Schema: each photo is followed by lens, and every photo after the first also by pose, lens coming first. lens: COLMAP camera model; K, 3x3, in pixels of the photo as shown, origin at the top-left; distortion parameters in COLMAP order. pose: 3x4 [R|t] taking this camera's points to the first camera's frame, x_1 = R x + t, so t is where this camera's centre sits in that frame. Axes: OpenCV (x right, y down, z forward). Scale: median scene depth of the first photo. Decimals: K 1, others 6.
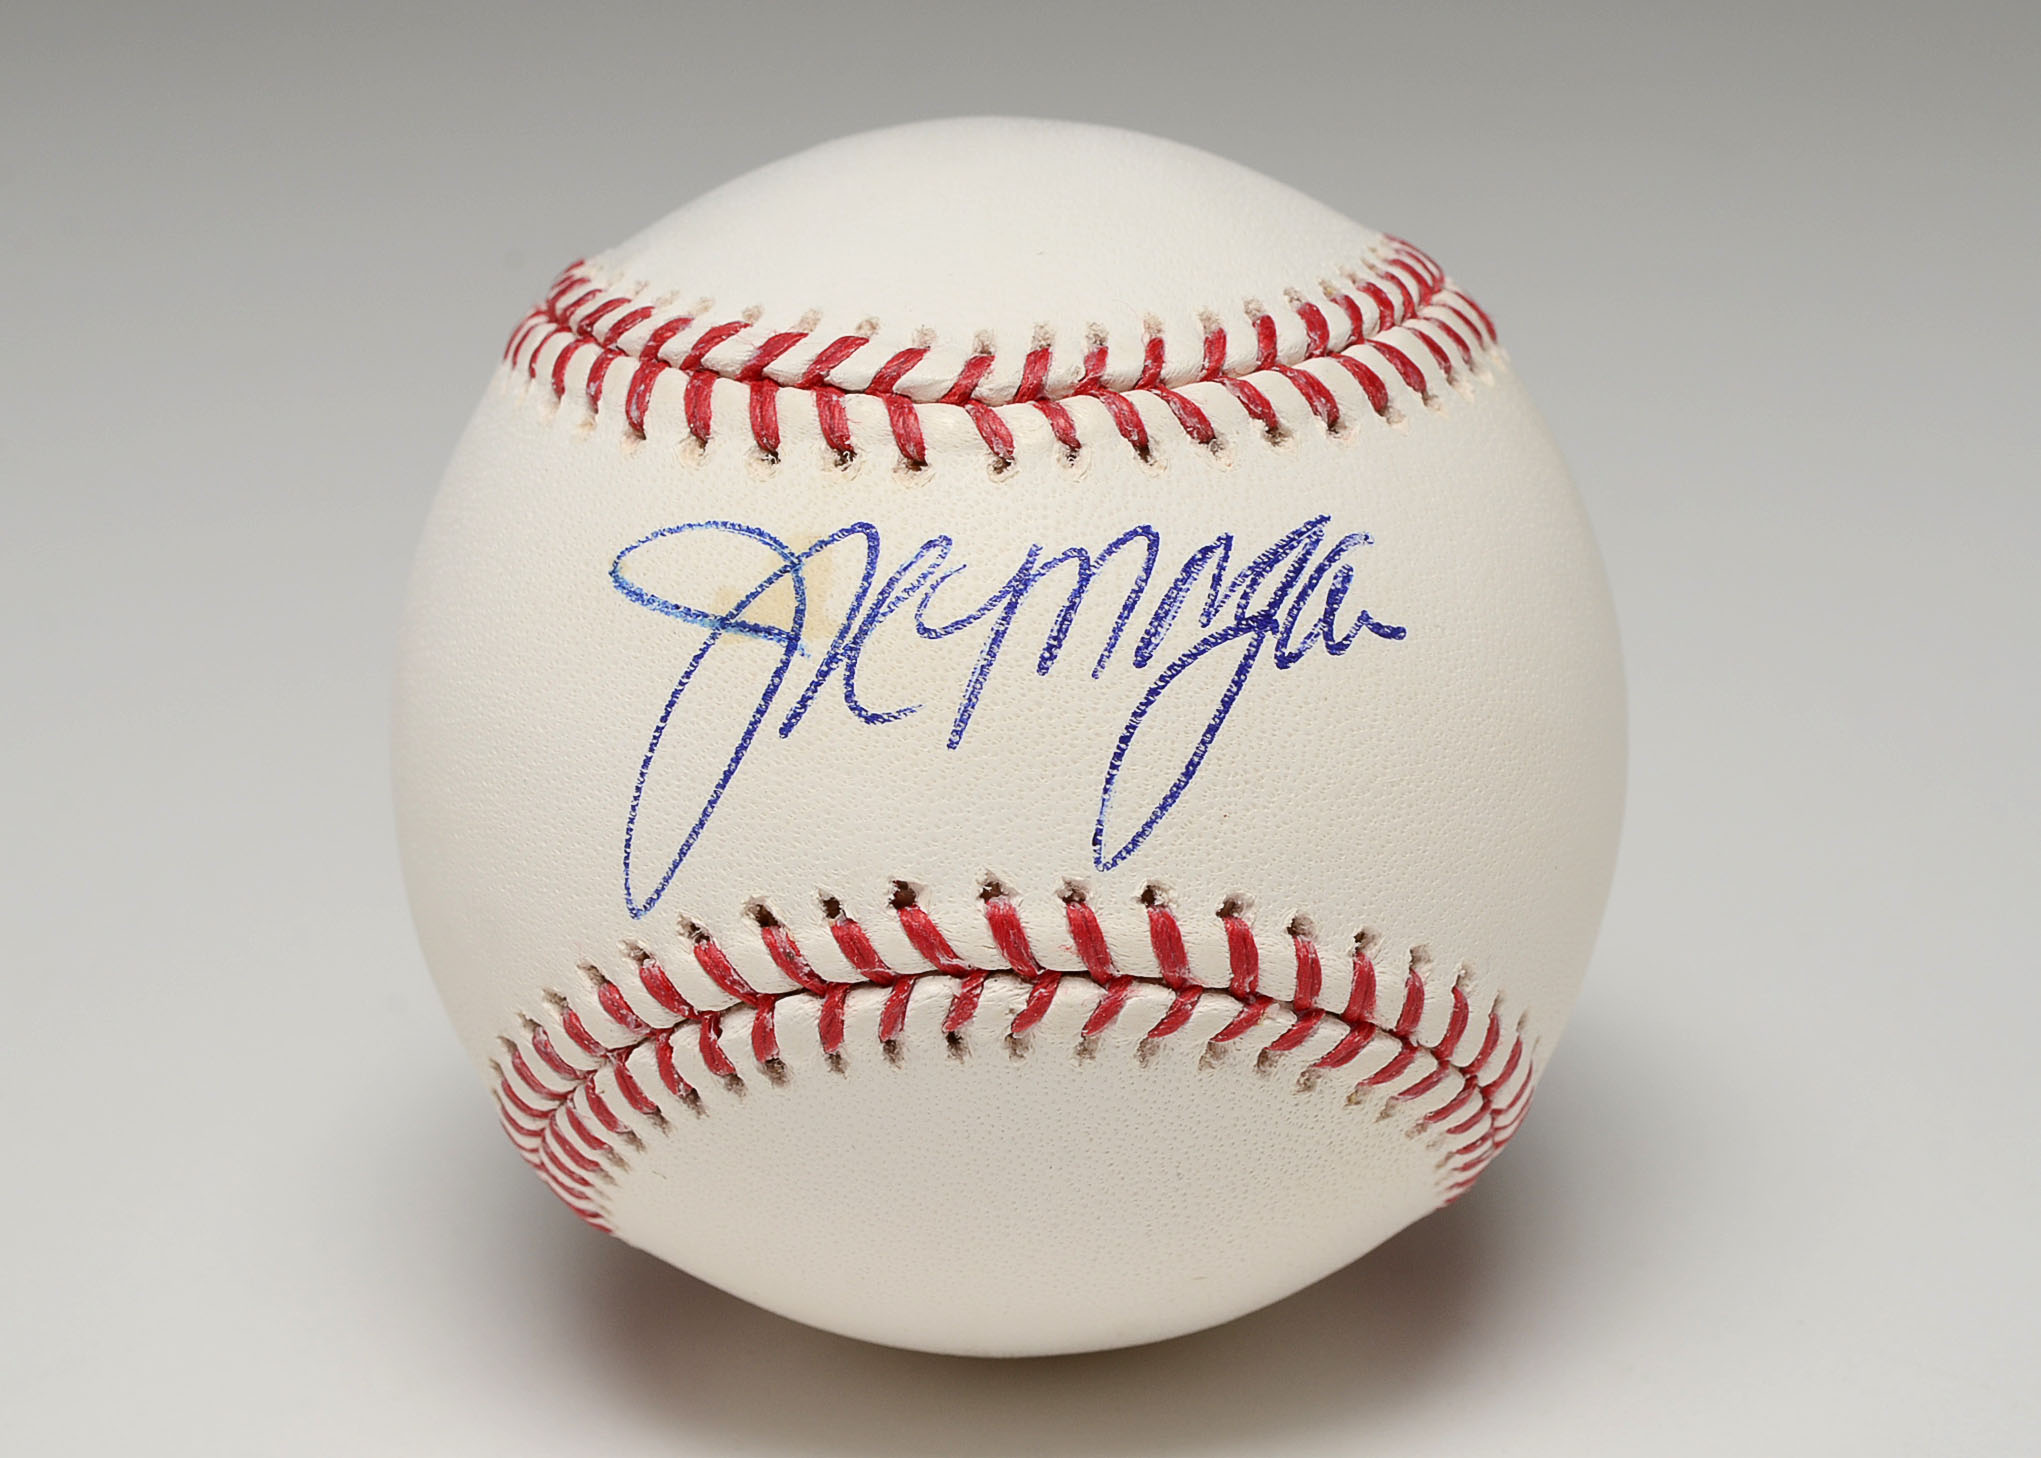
lens RADIAL K [[7675.1, 0, 1020.5], [0, 7675.1, 729.0], [0, 0, 1]] dist [-0.059266, -0.152853]
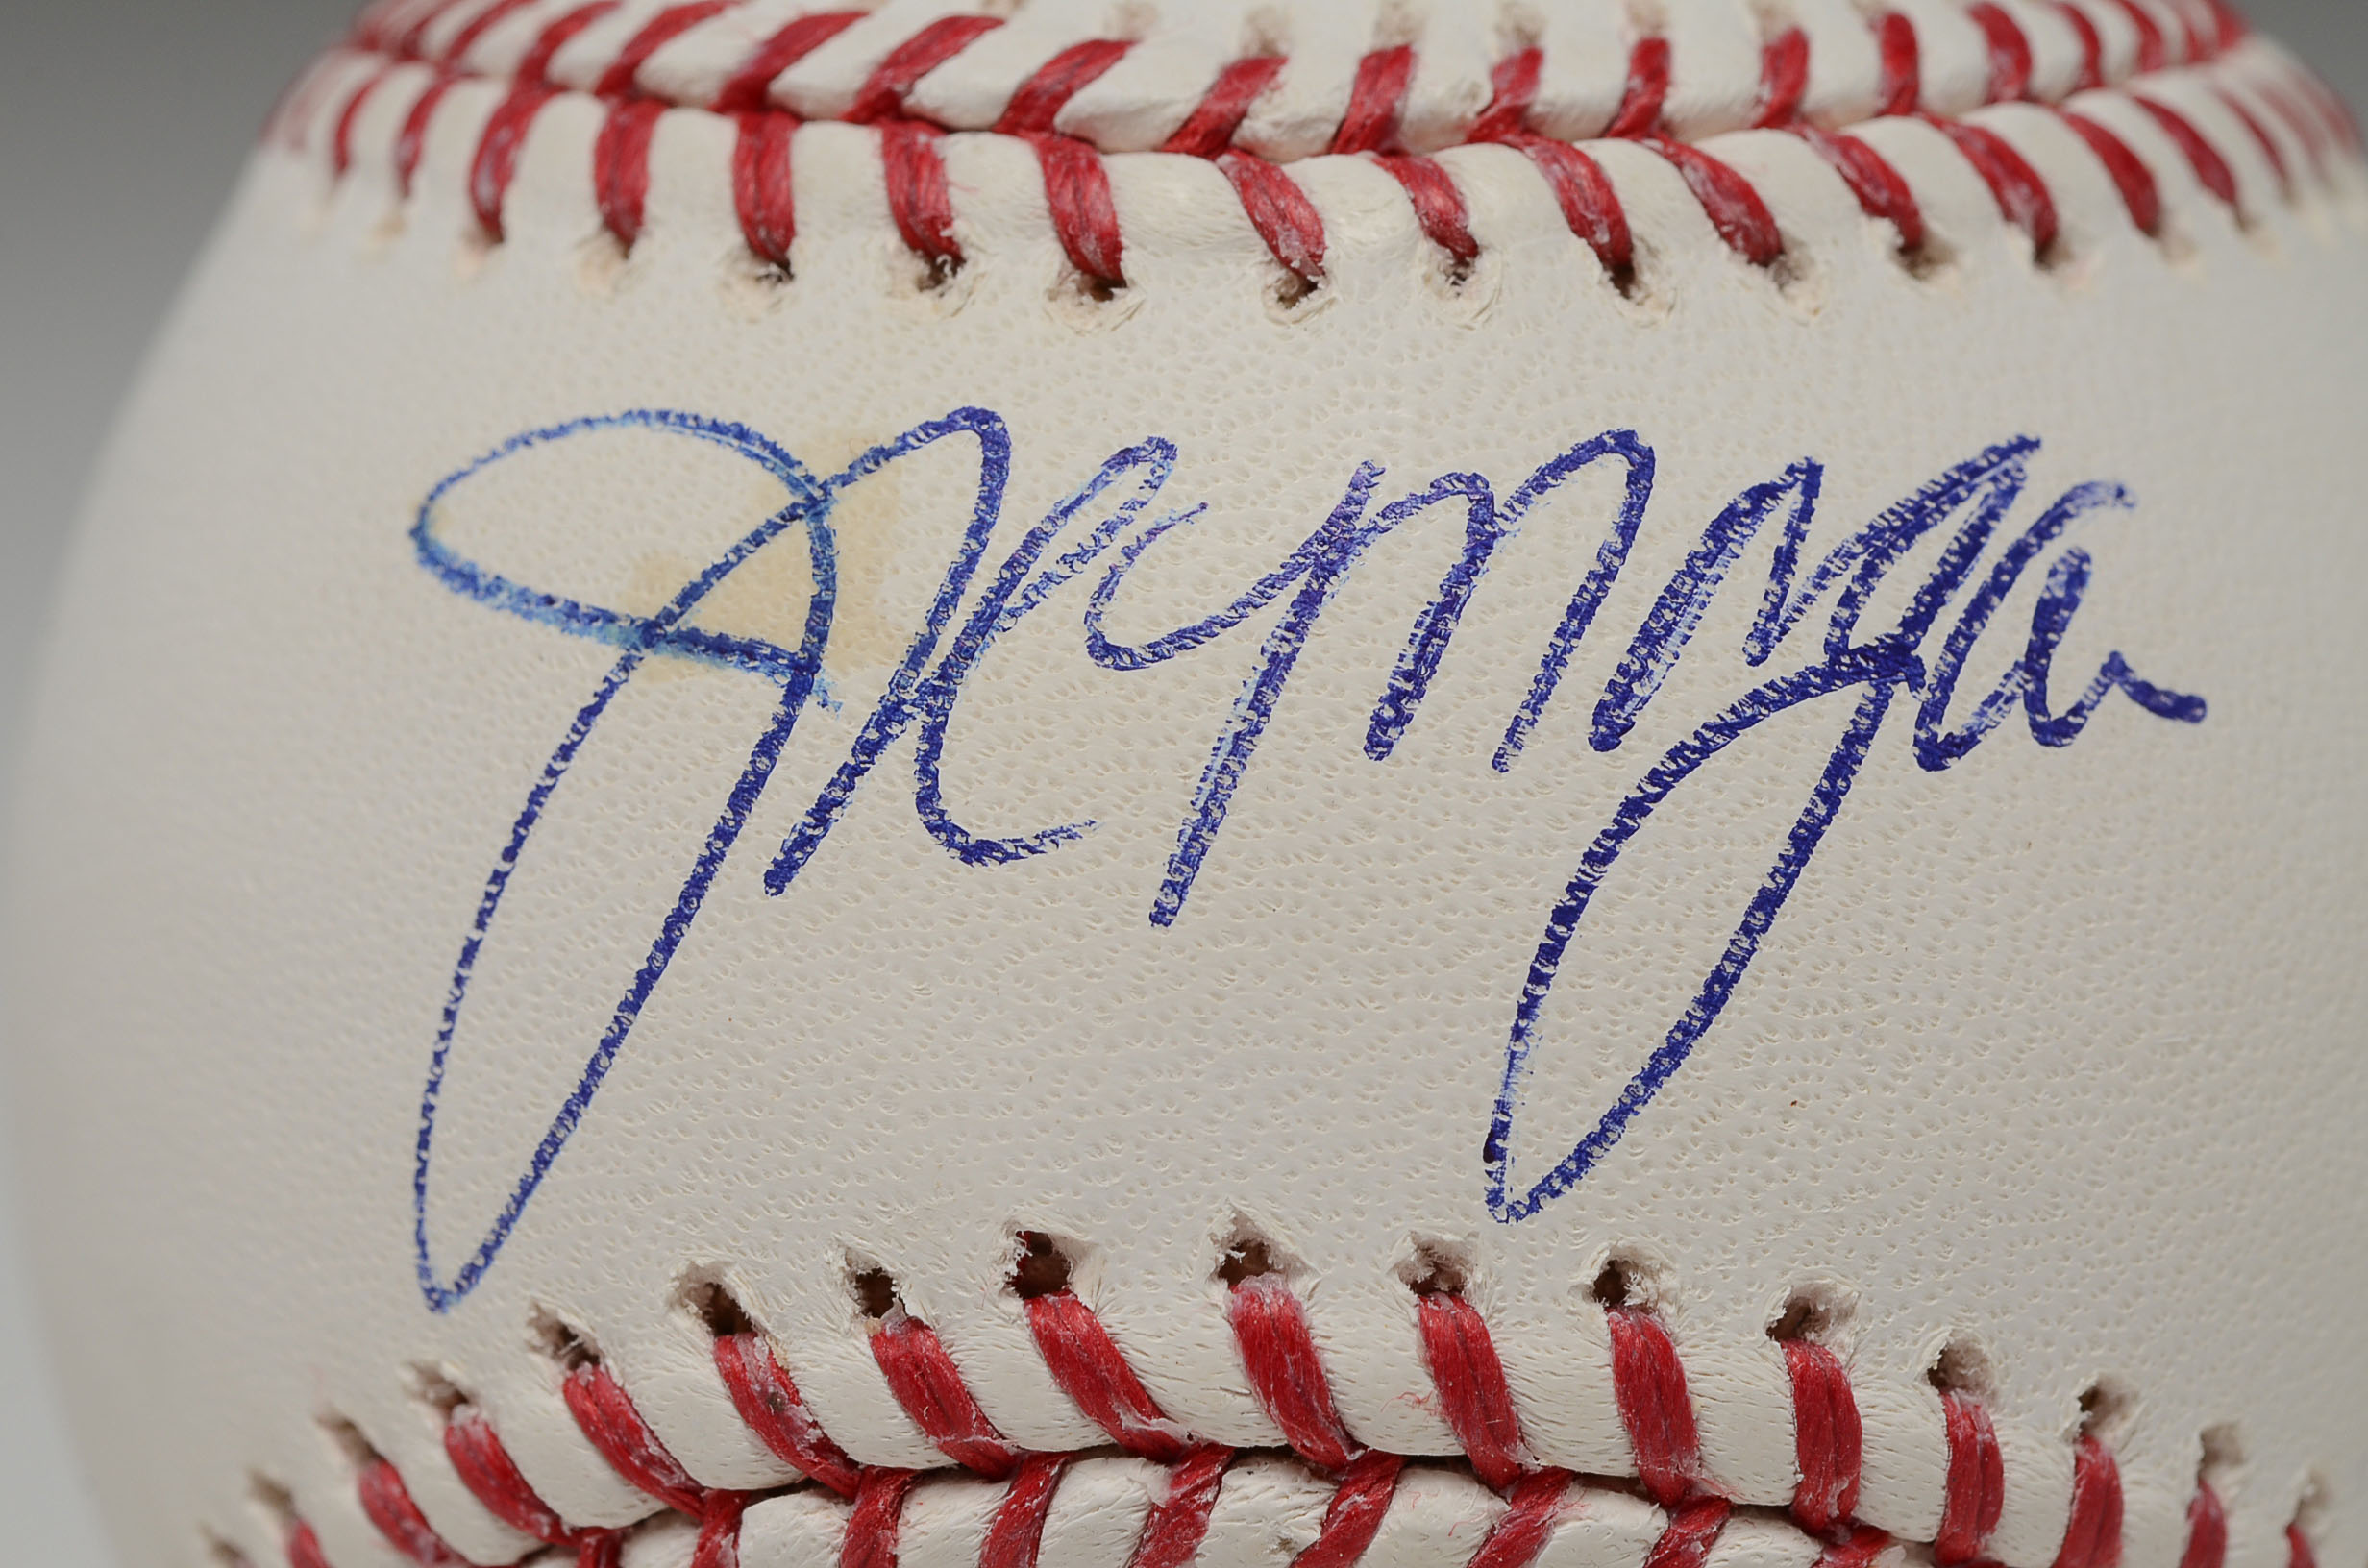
lens RADIAL K [[7366.7, 0, 1184.0], [0, 7366.7, 784.0], [0, 0, 1]] dist [-0.137897, 1.678963]
pose [[0.999251, 0.025155, -0.029415, 0.004184], [-0.027422, 0.996465, -0.079407, 0.027069], [0.027313, 0.080155, 0.996408, 0.584111]]
